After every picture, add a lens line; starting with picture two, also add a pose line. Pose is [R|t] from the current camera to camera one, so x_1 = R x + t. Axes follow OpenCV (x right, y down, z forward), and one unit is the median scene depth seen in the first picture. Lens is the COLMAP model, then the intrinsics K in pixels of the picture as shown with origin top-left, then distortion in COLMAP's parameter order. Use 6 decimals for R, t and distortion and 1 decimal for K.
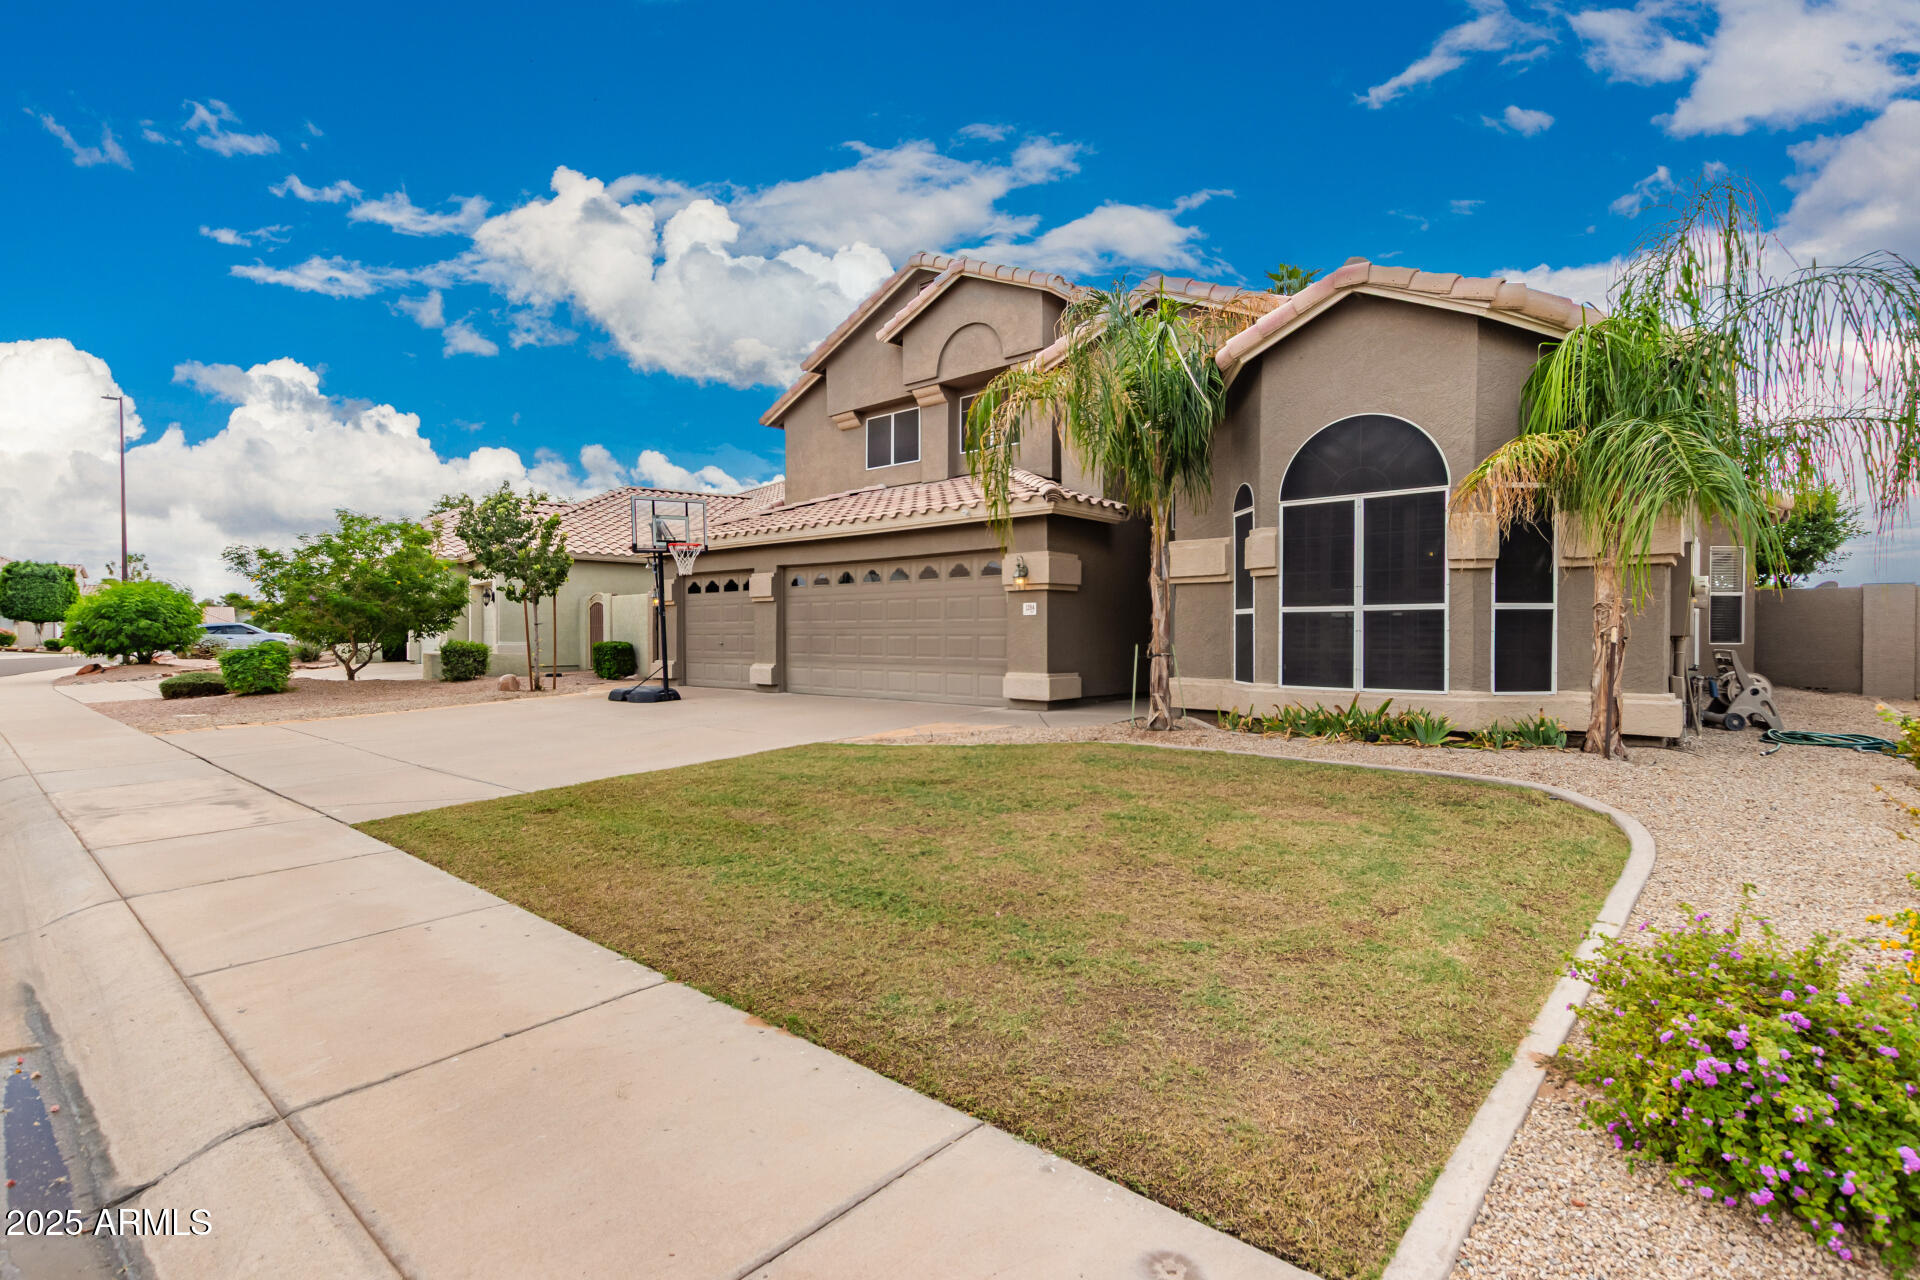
lens RADIAL K [[908.9, 0, 949.3], [0, 908.9, 638.0], [0, 0, 1]] dist [0.005078, -0.000283]
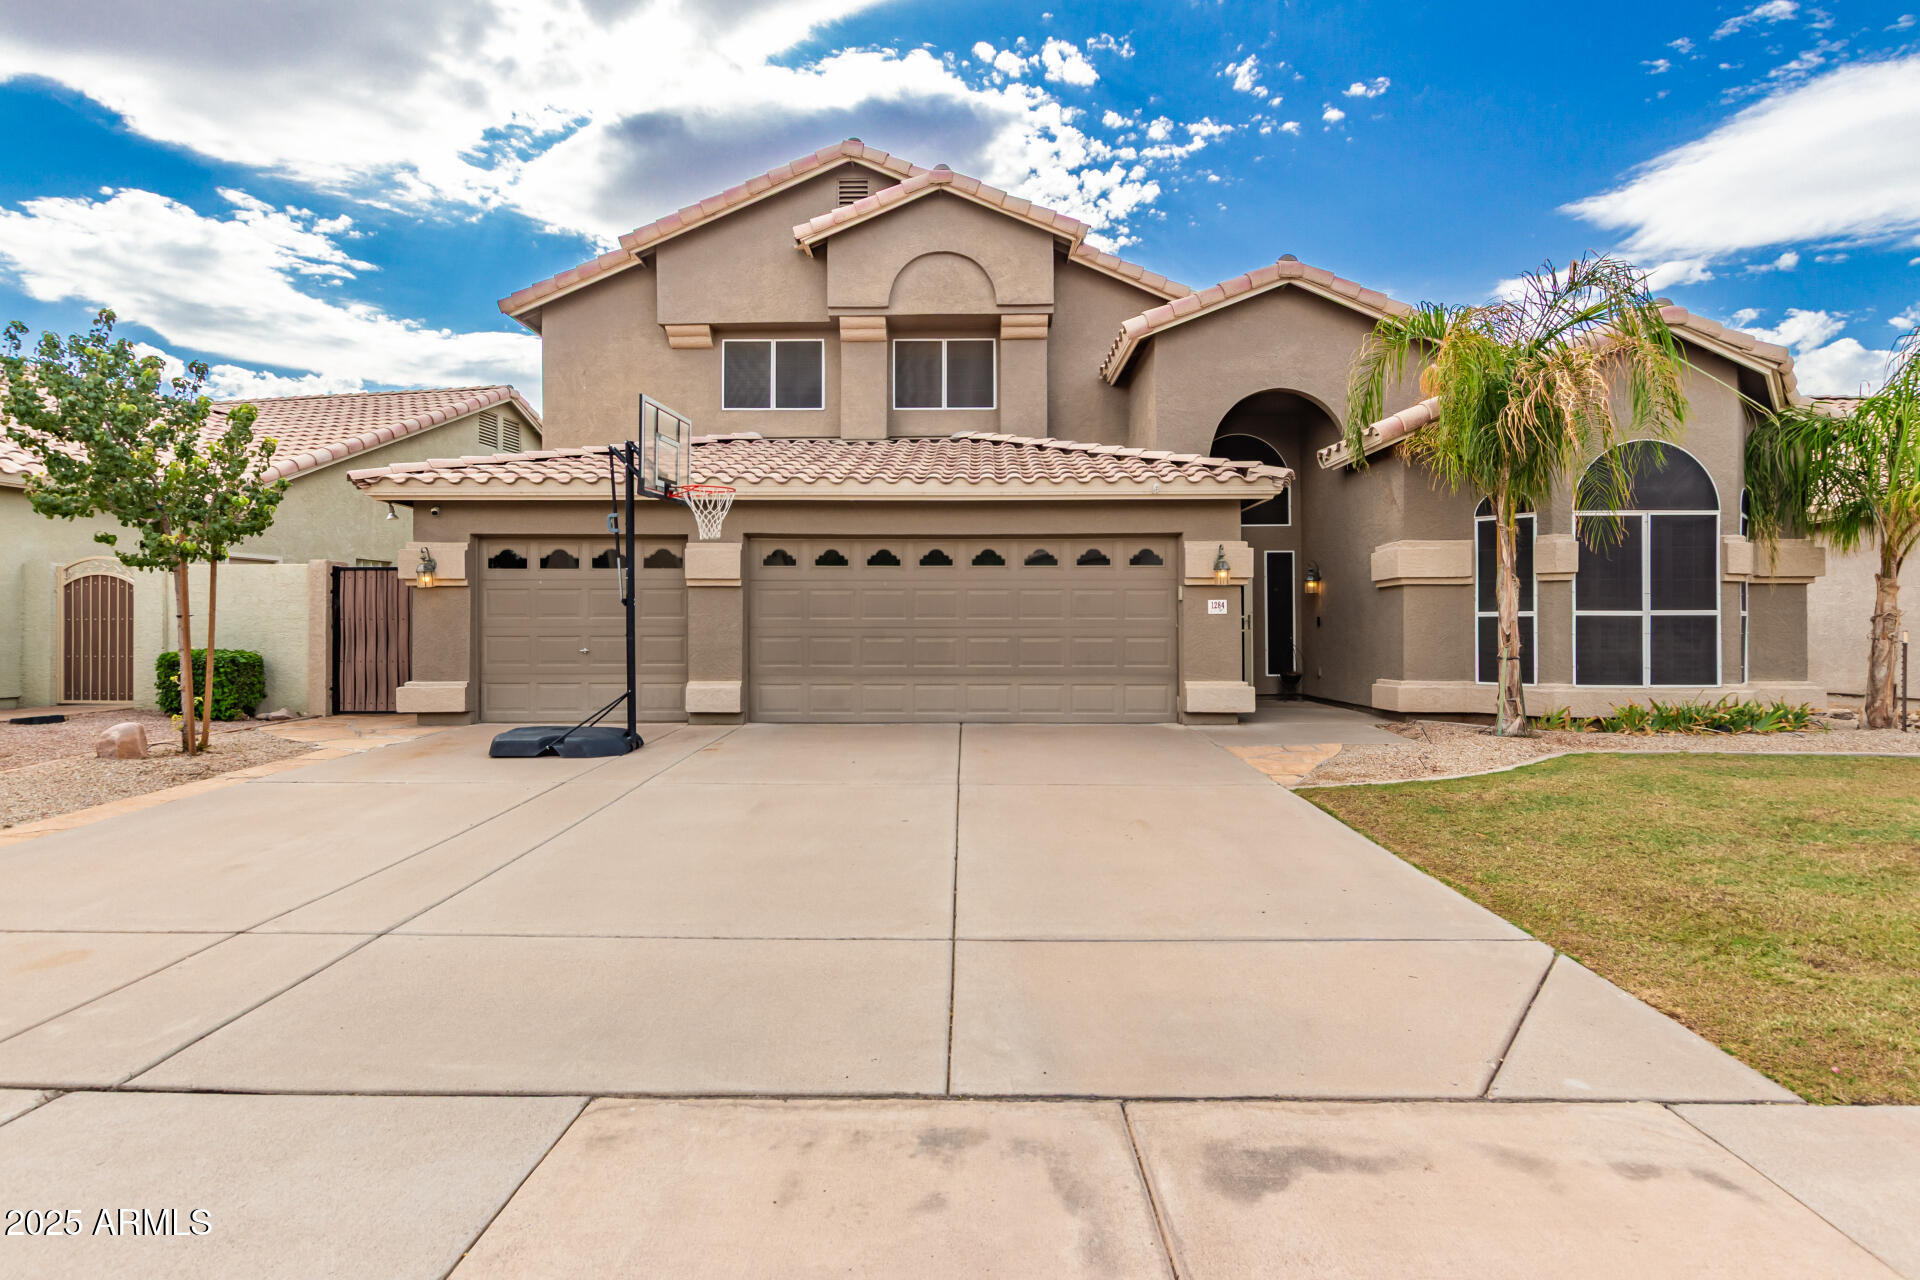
lens RADIAL K [[889.9, 0, 956.2], [0, 889.9, 640.9], [0, 0, 1]] dist [0.003002, -0.001417]
pose [[0.755021, -0.005201, 0.655680, -0.598953], [0.002708, 0.999985, 0.004814, -0.004172], [-0.655695, -0.001859, 0.755024, 0.484376]]
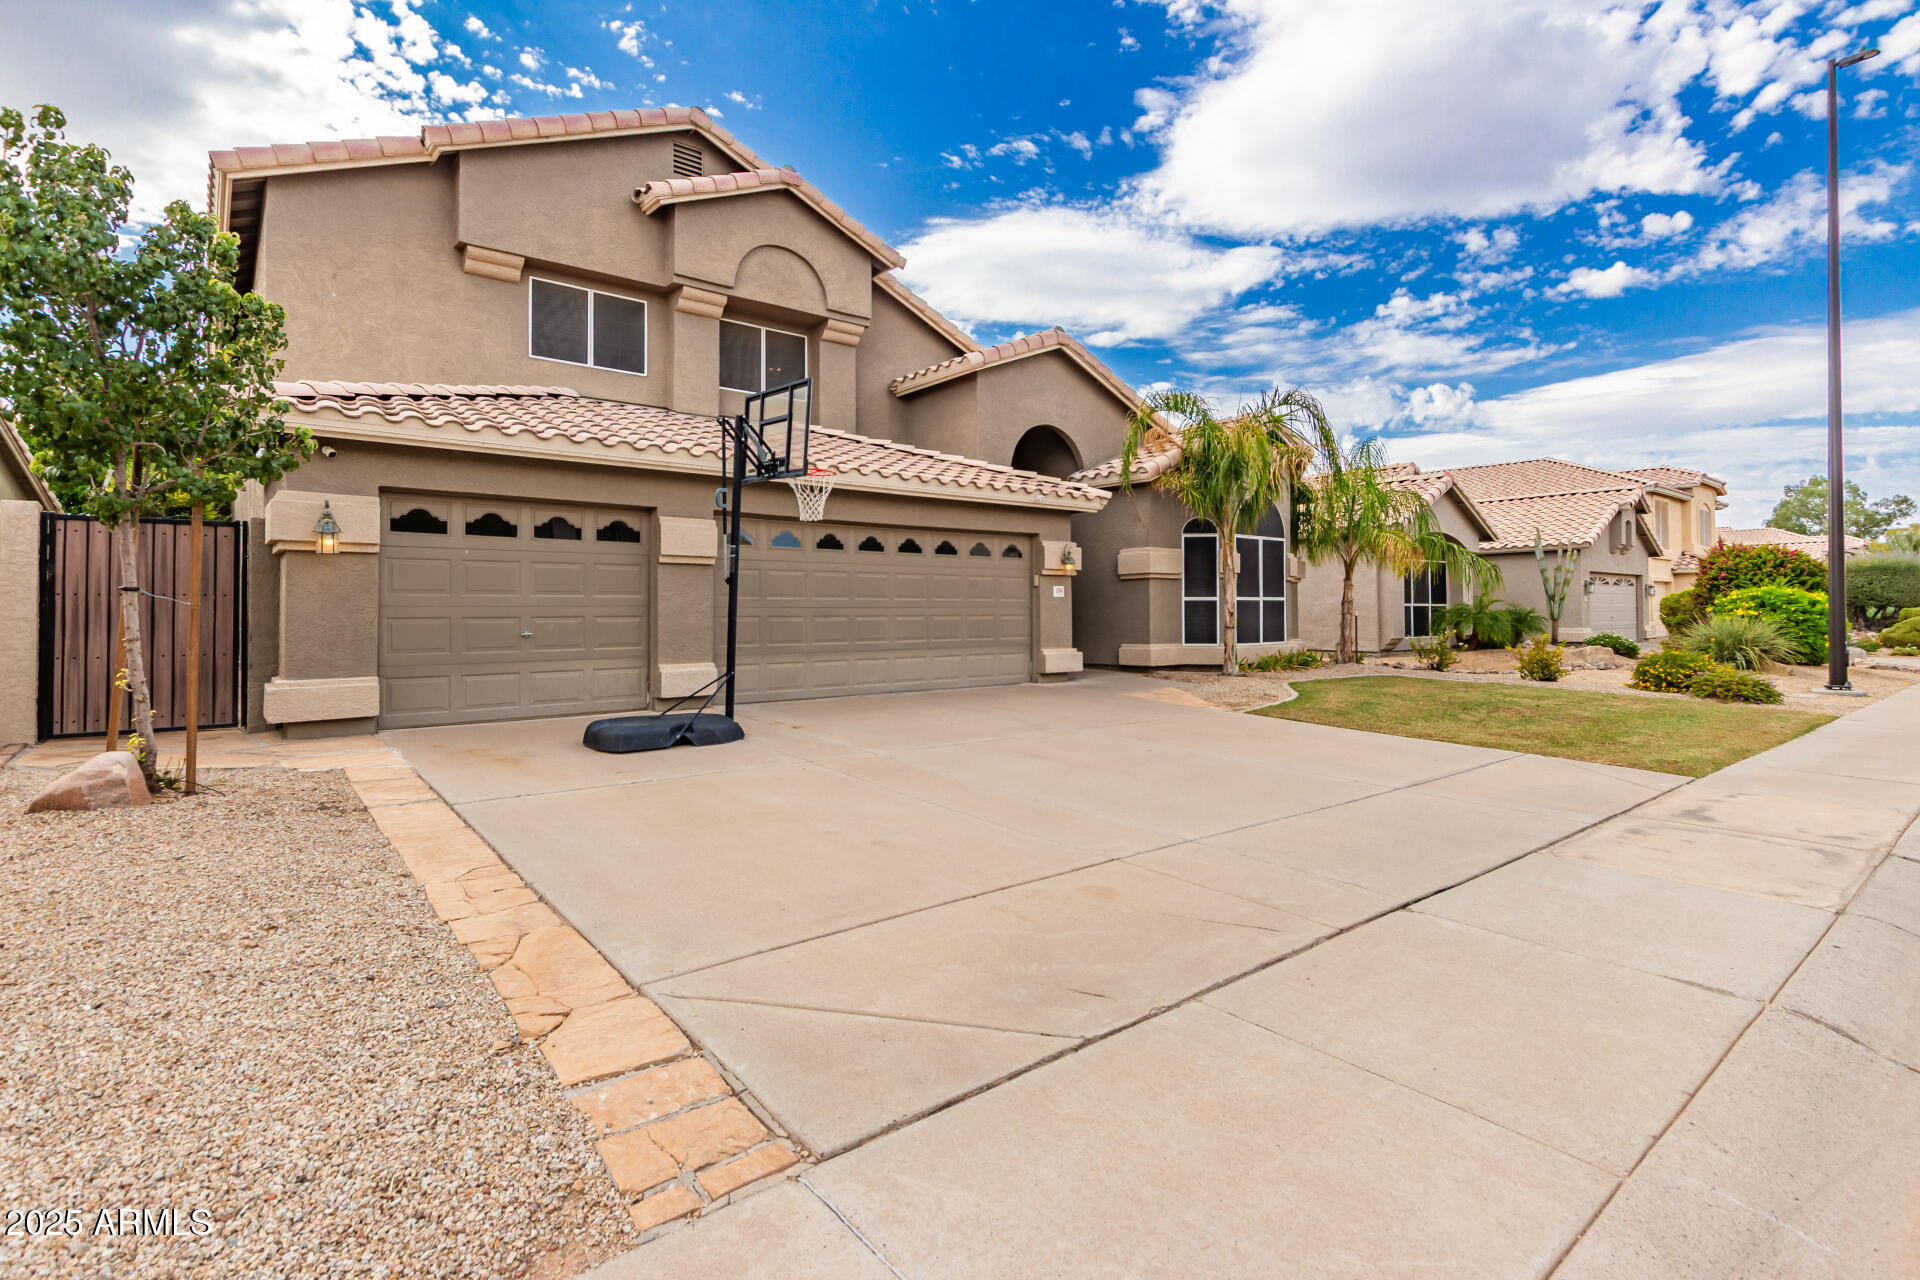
lens RADIAL K [[925.3, 0, 961.1], [0, 925.3, 608.9], [0, 0, 1]] dist [0.013956, -0.000830]
pose [[0.155579, 0.004830, 0.987812, -0.976572], [0.008671, 0.999943, -0.006255, -0.004303], [-0.987785, 0.009538, 0.155528, 0.865712]]
